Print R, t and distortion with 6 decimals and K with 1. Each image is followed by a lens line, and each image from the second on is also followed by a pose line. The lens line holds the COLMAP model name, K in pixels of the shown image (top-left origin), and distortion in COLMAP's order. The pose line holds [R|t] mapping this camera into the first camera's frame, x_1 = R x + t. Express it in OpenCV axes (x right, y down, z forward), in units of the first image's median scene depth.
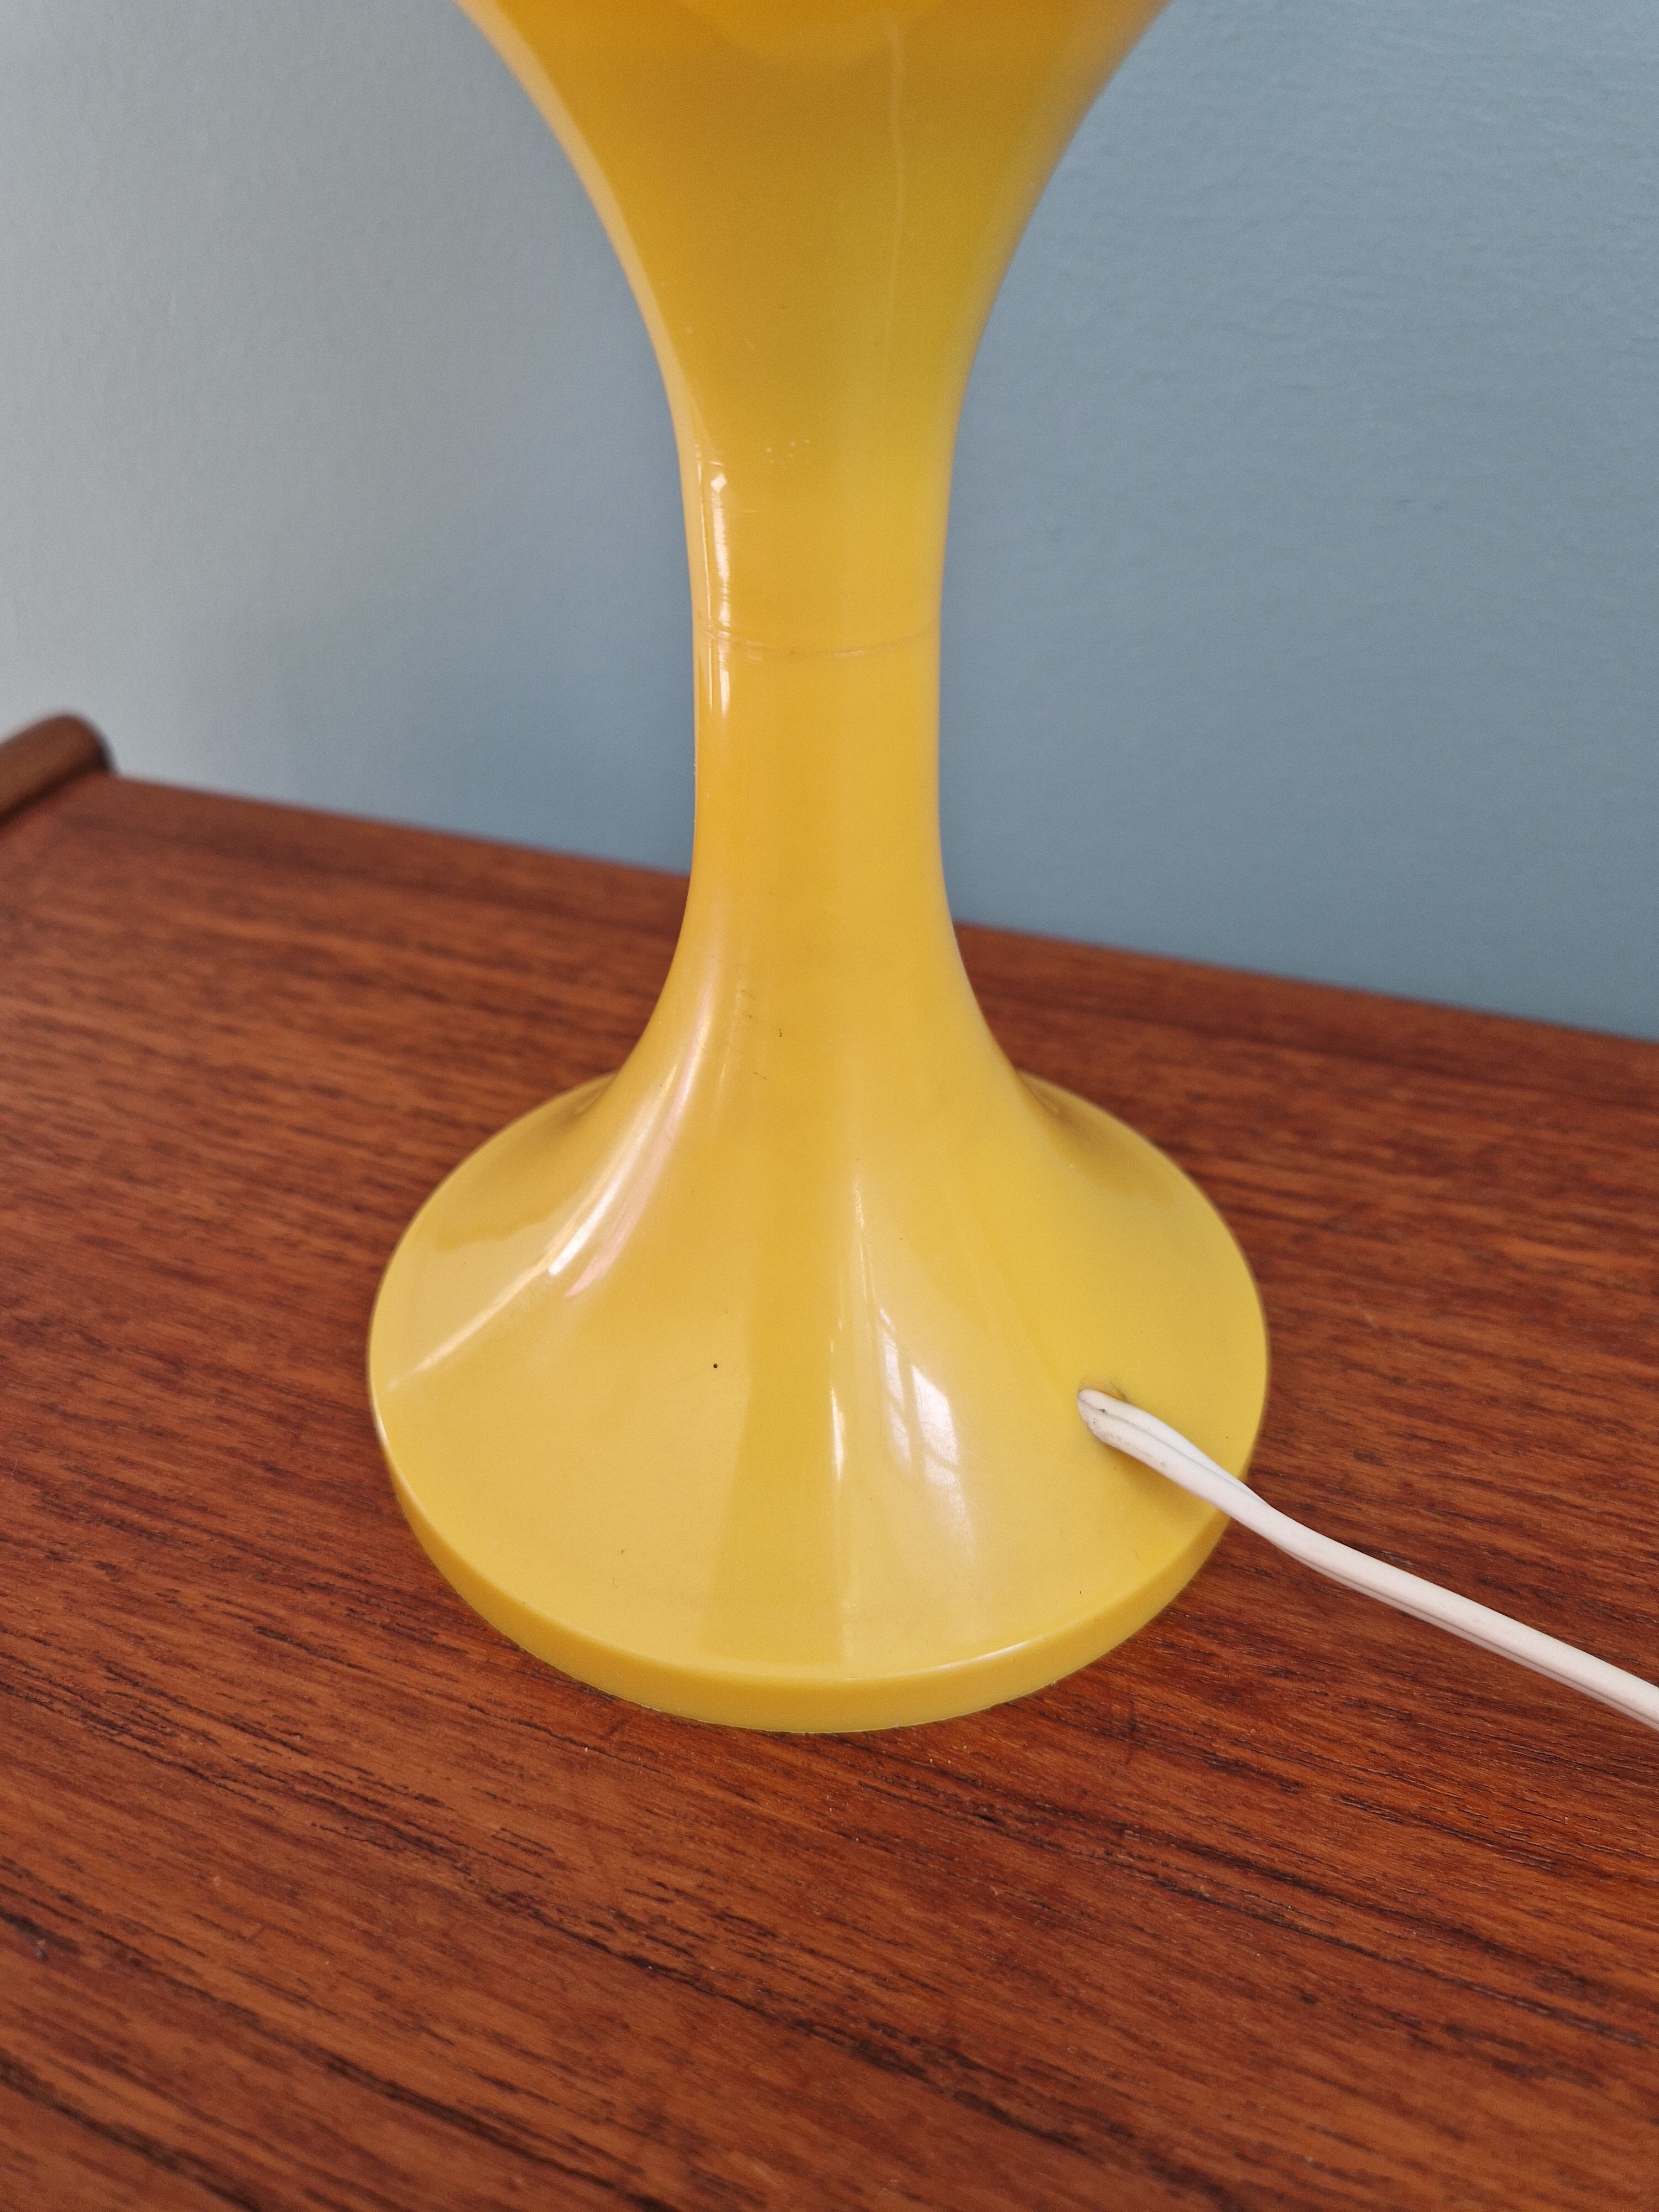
lens RADIAL K [[1542.5, 0, 872.4], [0, 1542.5, 1080.8], [0, 0, 1]] dist [-0.002610, -0.013928]
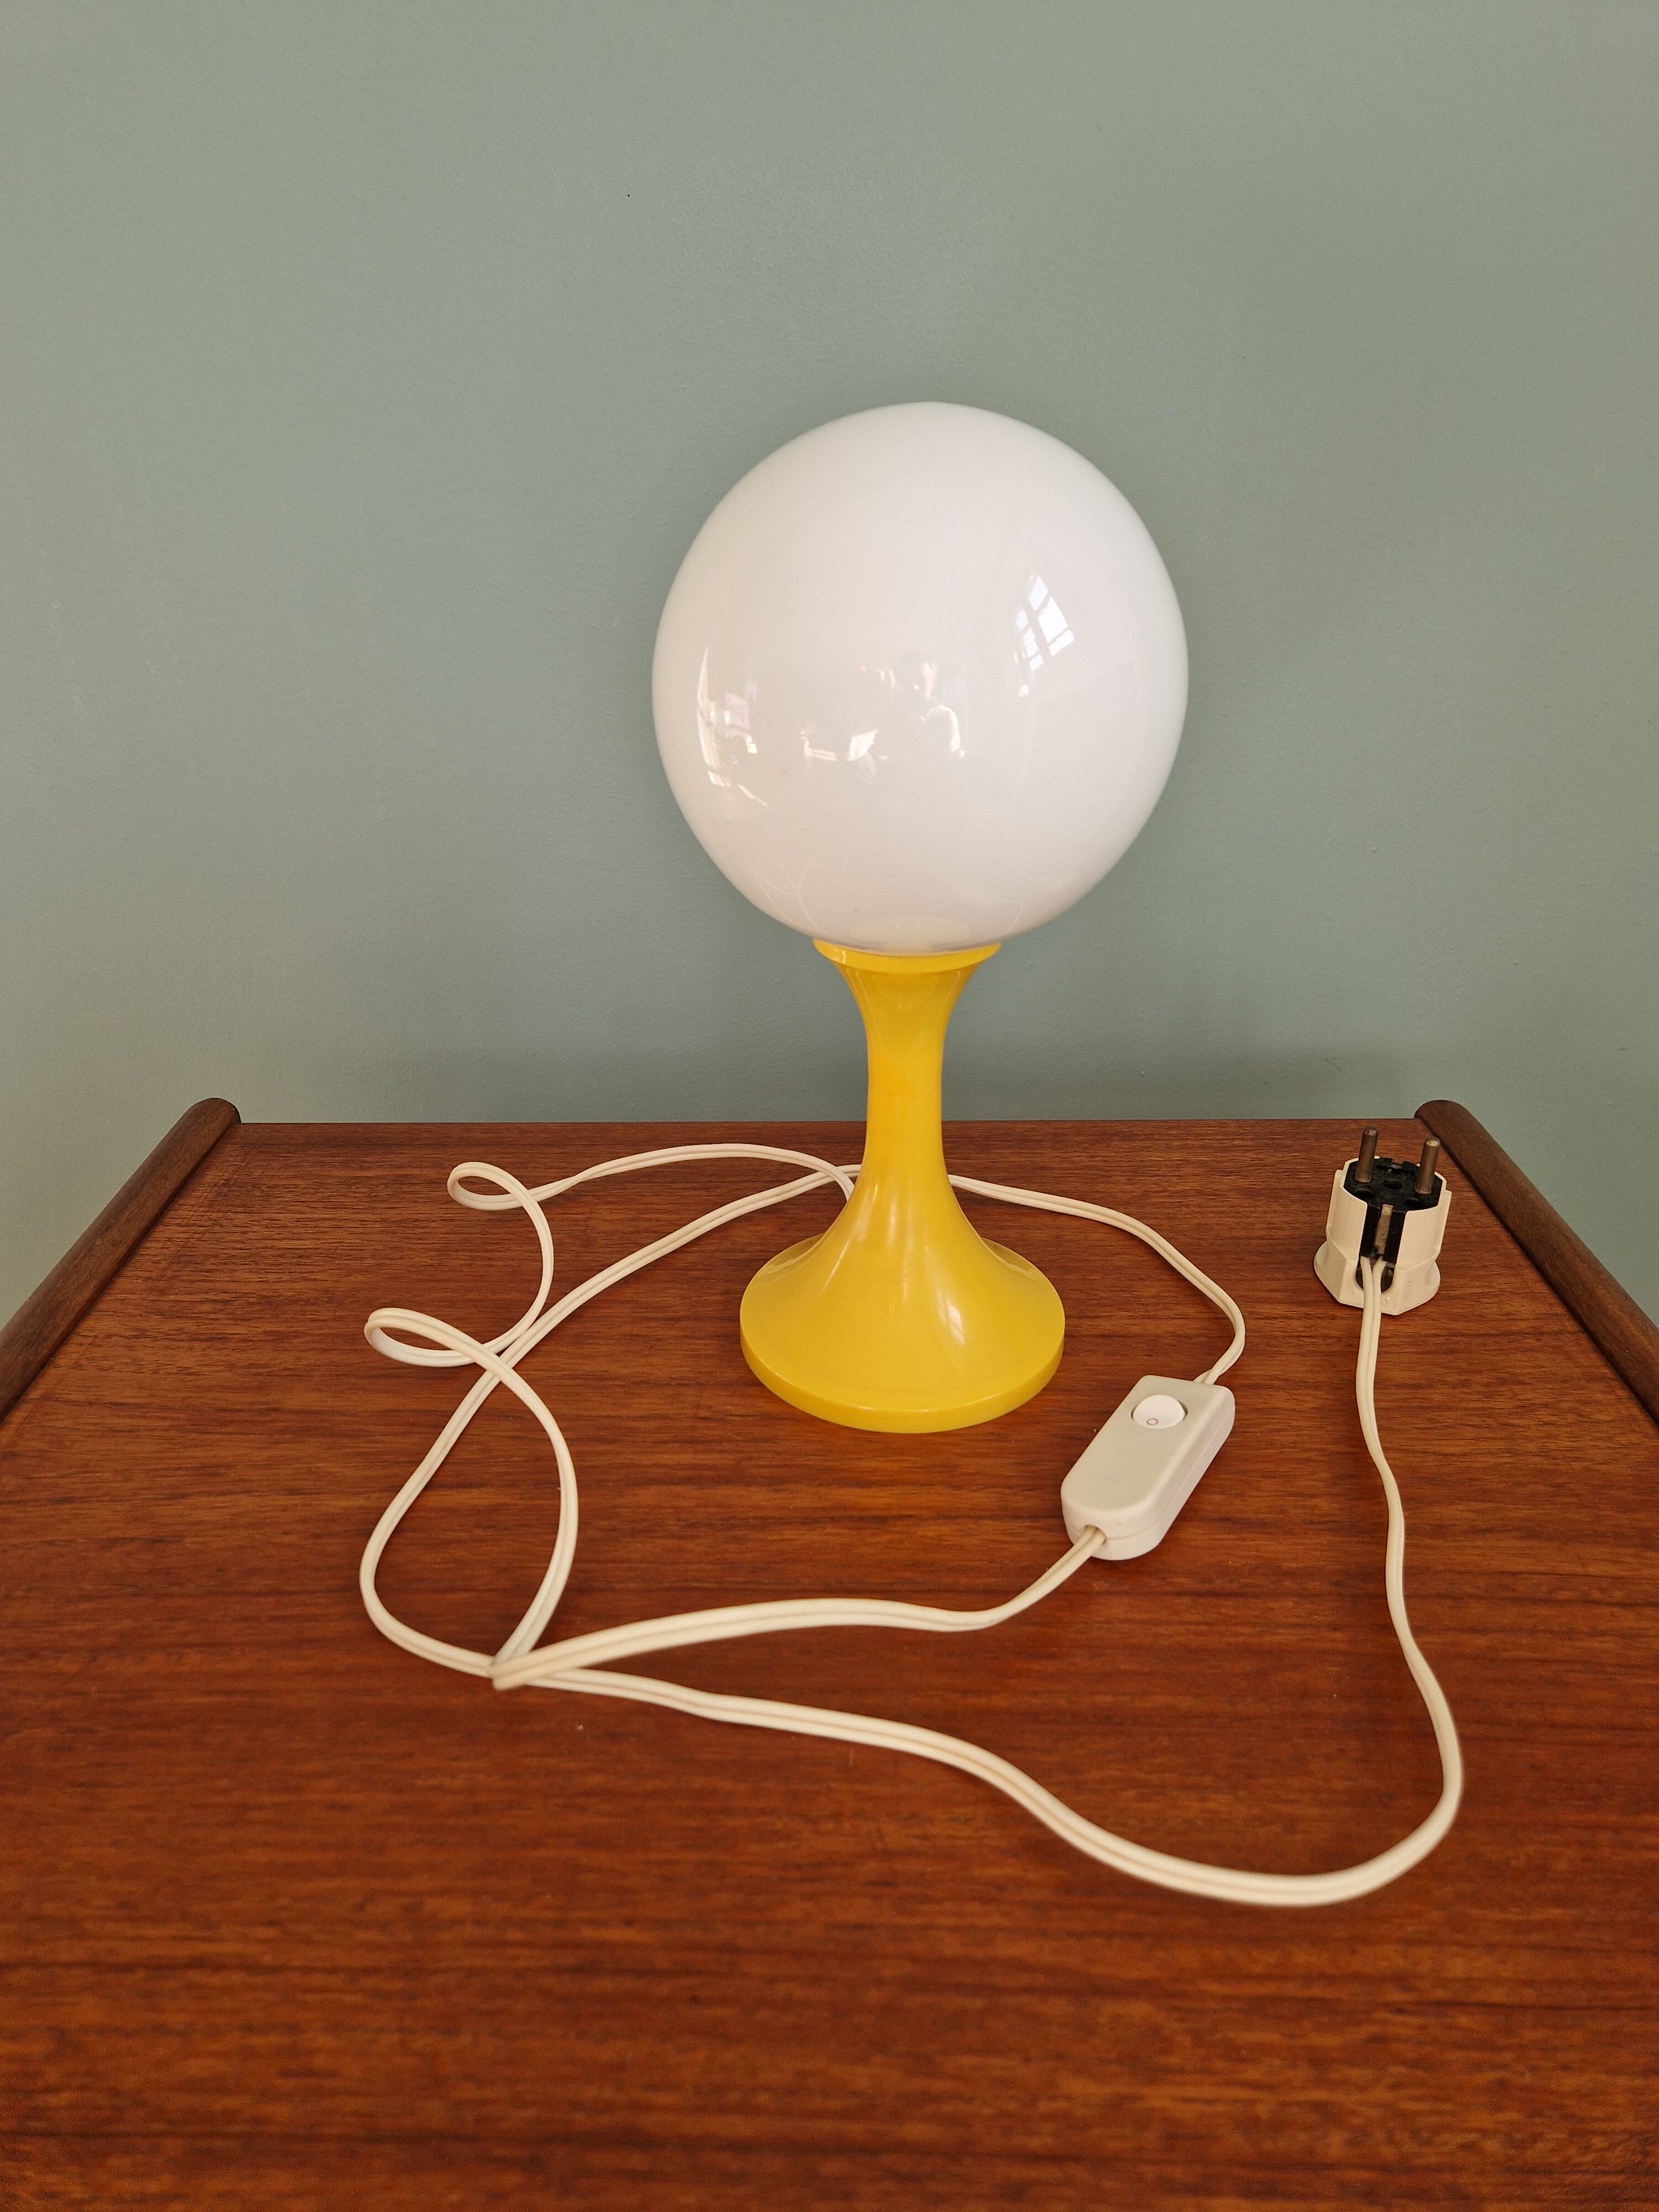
lens RADIAL K [[1490.4, 0, 833.4], [0, 1490.4, 1087.7], [0, 0, 1]] dist [0.031204, -0.032650]
pose [[0.951223, -0.147706, 0.270848, -0.589263], [0.194401, 0.968682, -0.154475, 0.452682], [-0.239549, 0.199593, 0.950147, -2.302468]]
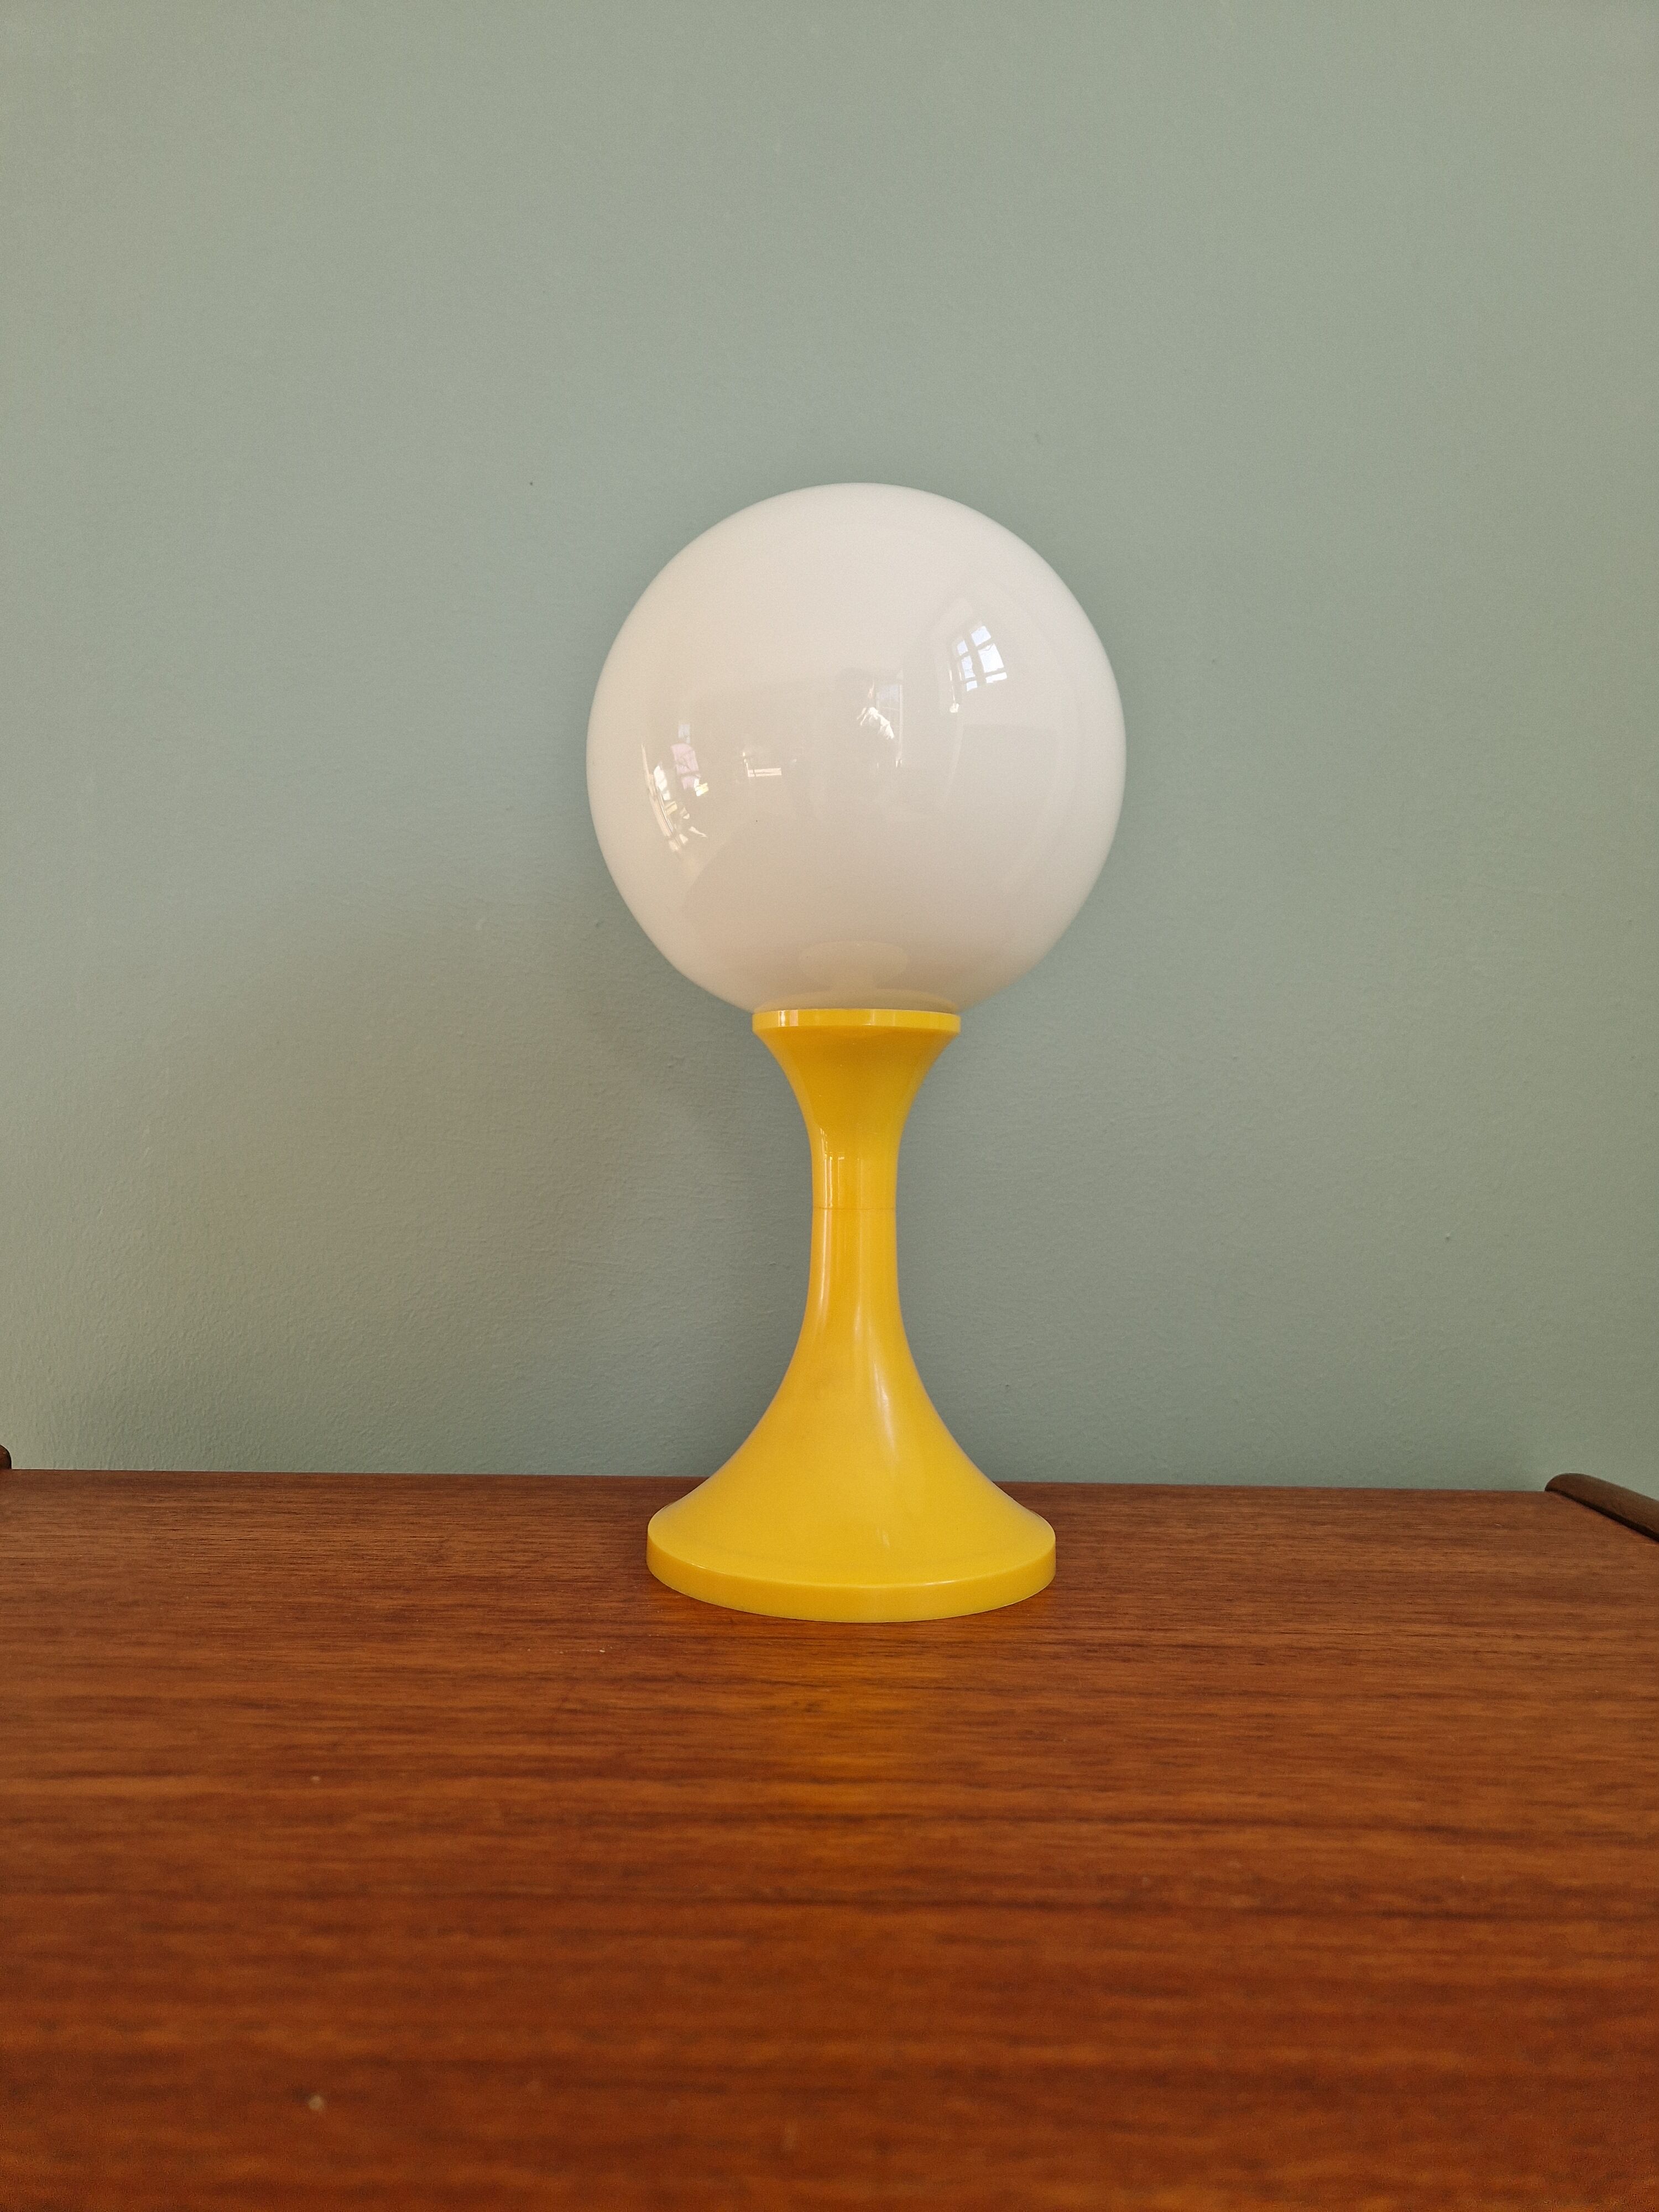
lens RADIAL K [[1490.4, 0, 833.2], [0, 1490.4, 1103.8], [0, 0, 1]] dist [0.031204, -0.032650]
pose [[0.946565, 0.024808, 0.321559, -0.435681], [0.181181, 0.783934, -0.593818, 1.178083], [-0.266813, 0.620348, 0.737550, -1.202423]]
